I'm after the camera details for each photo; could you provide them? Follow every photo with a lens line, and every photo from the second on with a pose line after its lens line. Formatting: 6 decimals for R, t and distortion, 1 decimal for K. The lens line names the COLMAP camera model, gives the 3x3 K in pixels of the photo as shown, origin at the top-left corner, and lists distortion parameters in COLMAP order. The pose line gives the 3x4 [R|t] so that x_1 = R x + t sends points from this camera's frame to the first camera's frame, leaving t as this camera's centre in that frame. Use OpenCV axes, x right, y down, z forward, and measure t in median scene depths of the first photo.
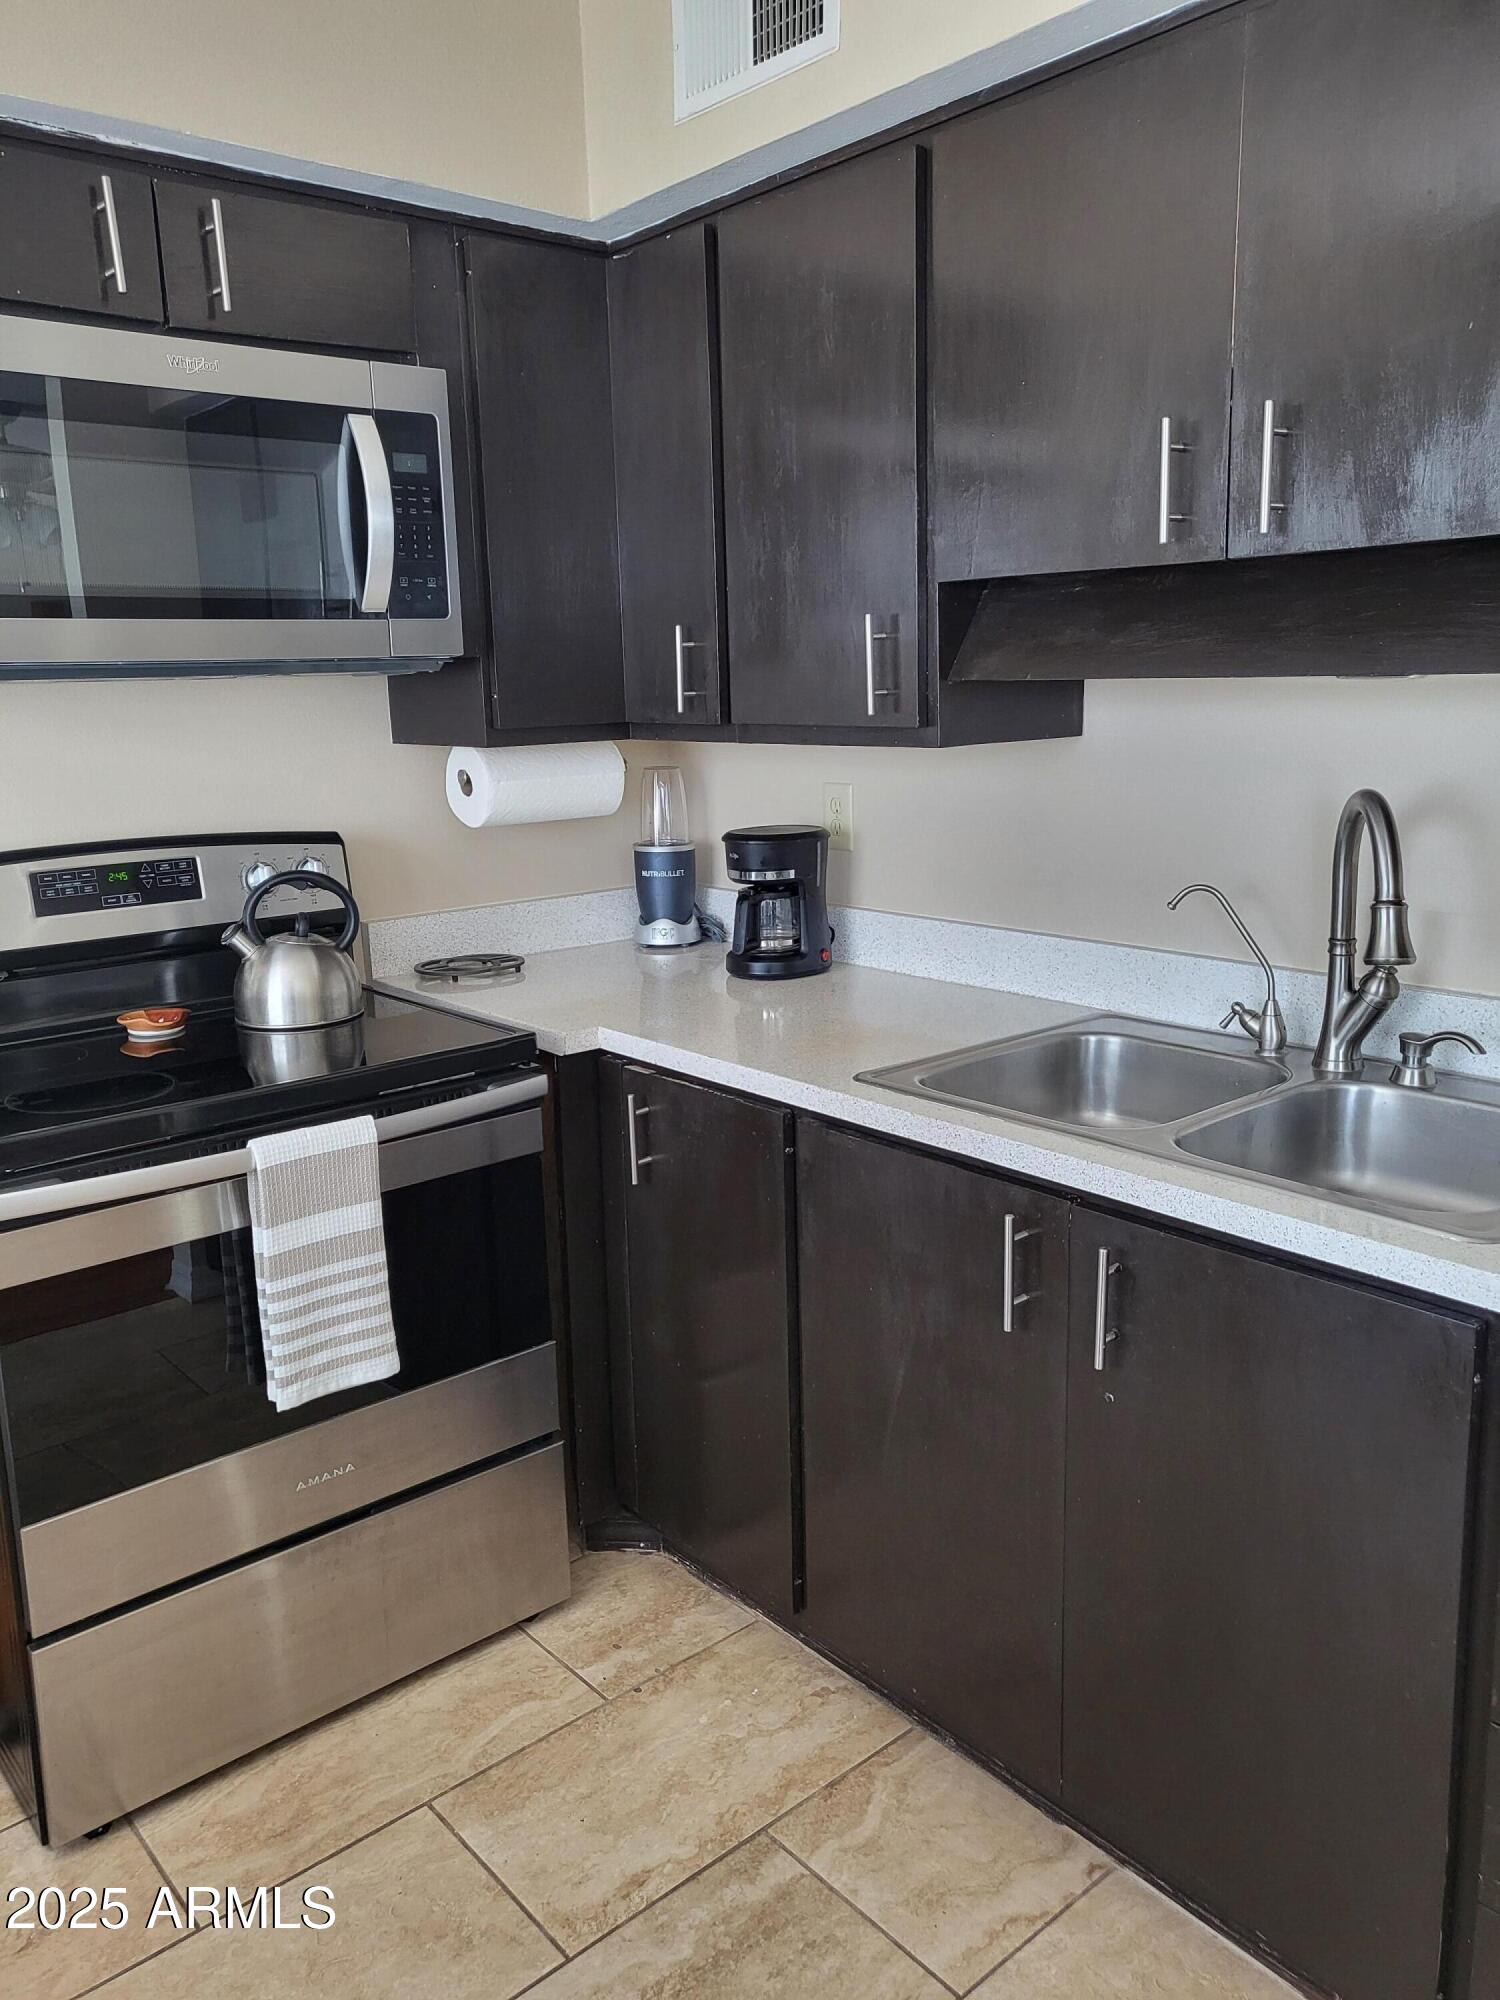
lens RADIAL K [[1504.6, 0, 750.0], [0, 1504.6, 1000.0], [0, 0, 1]] dist [-0.010294, 0.067973]
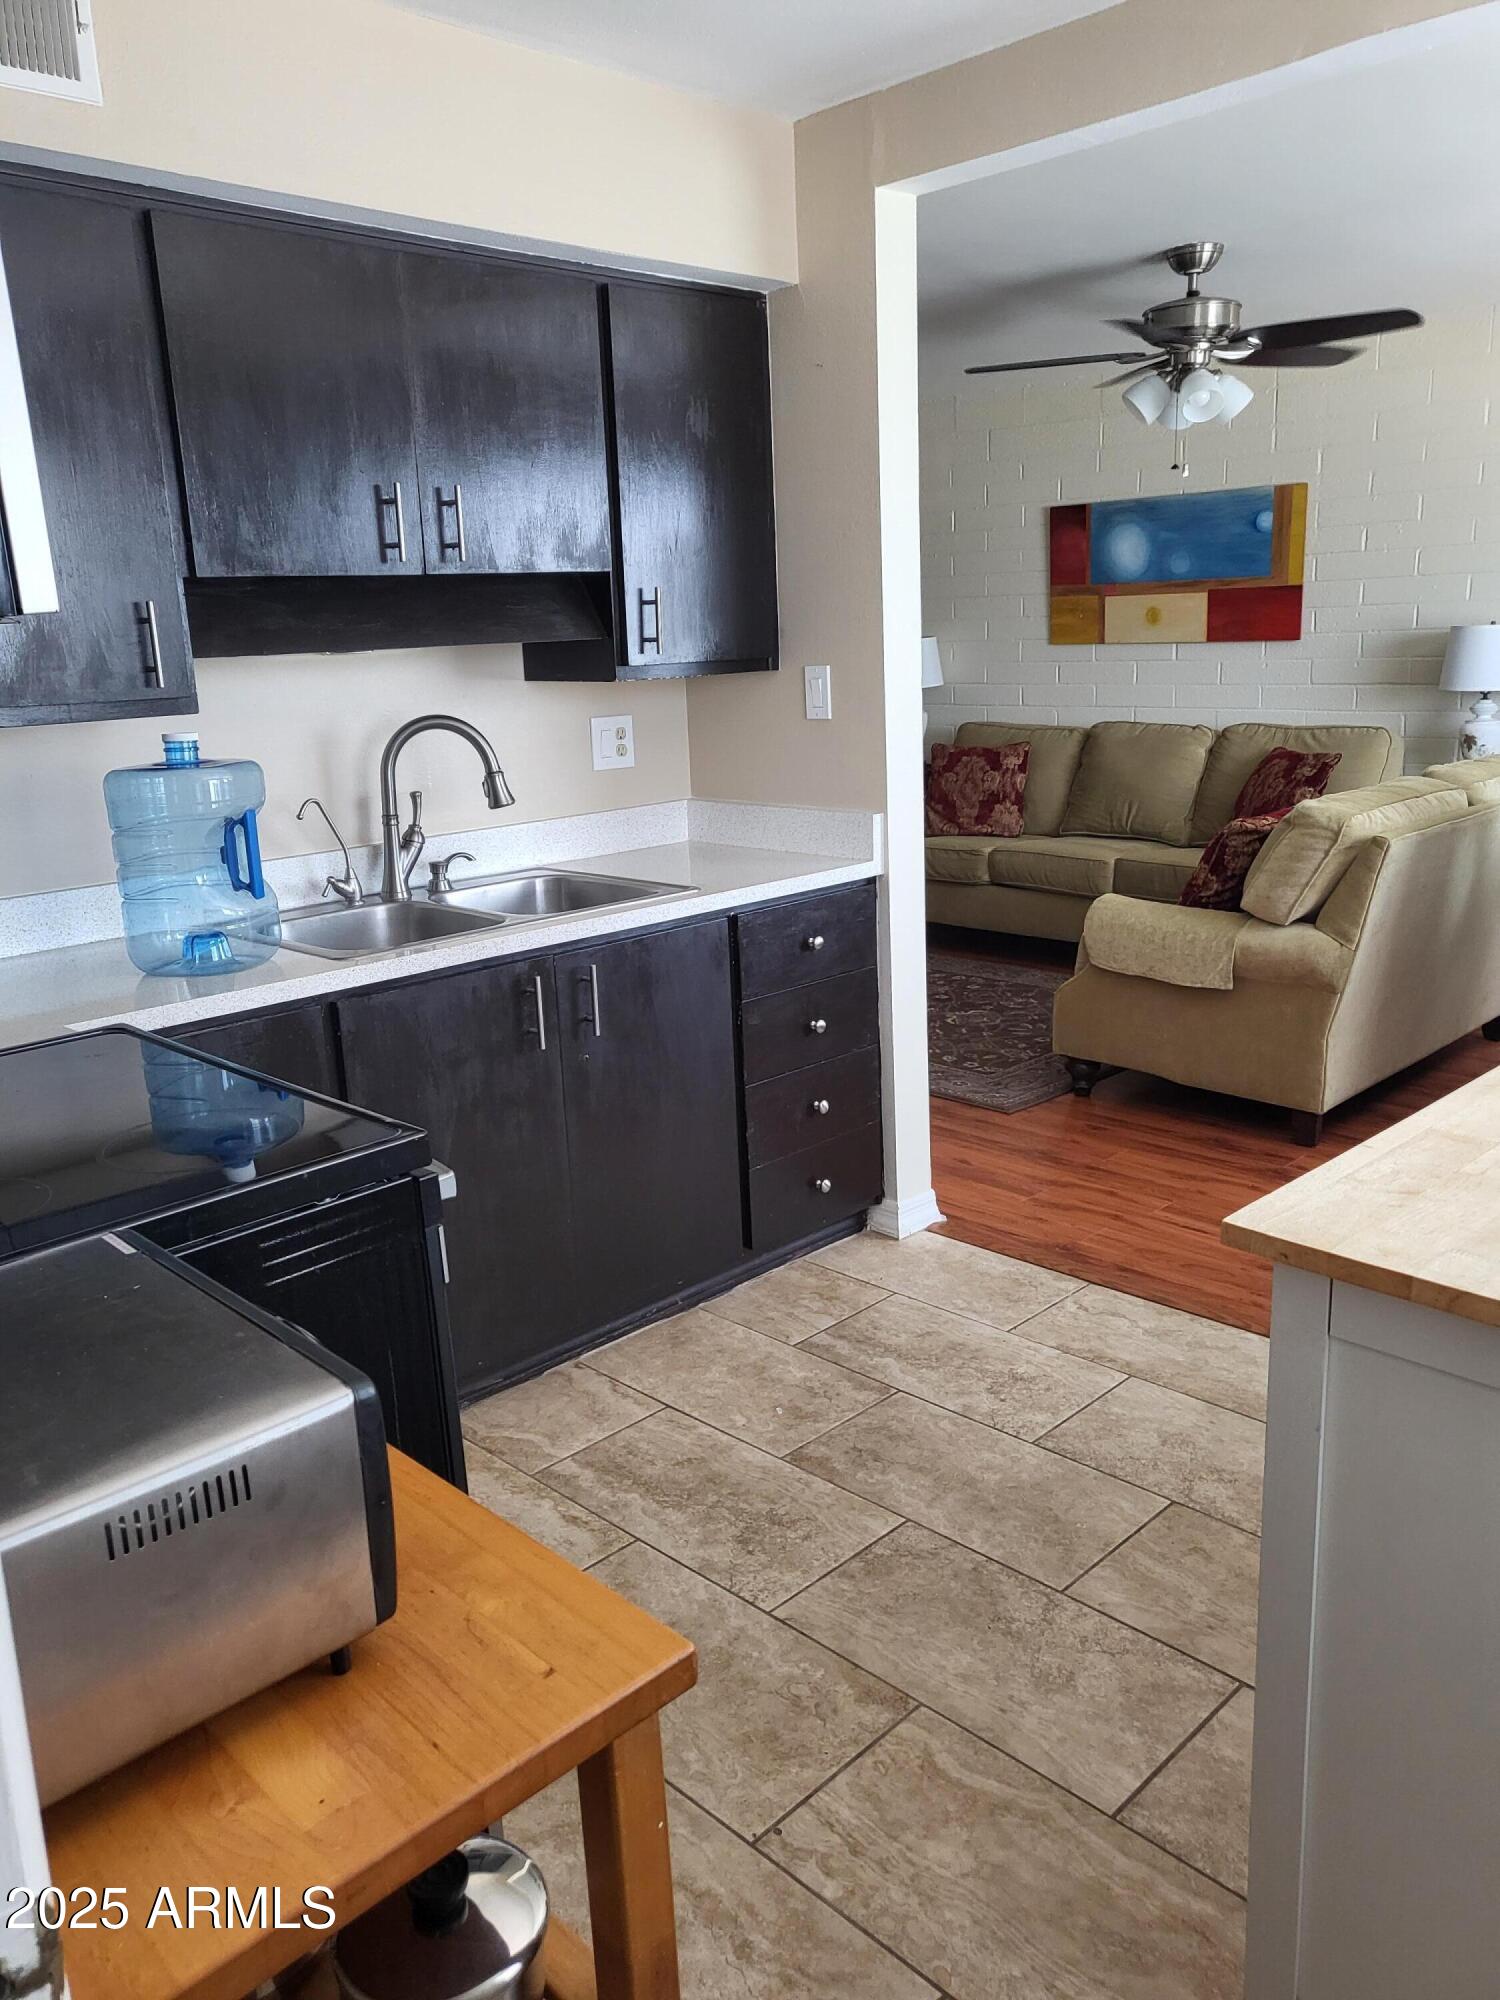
lens RADIAL K [[1504.6, 0, 750.0], [0, 1504.6, 1000.0], [0, 0, 1]] dist [-0.010294, 0.067973]
pose [[-0.062026, -0.214244, 0.974809, -1.320852], [0.246954, 0.943026, 0.222972, -0.126500], [-0.967040, 0.254563, -0.005584, 0.736486]]
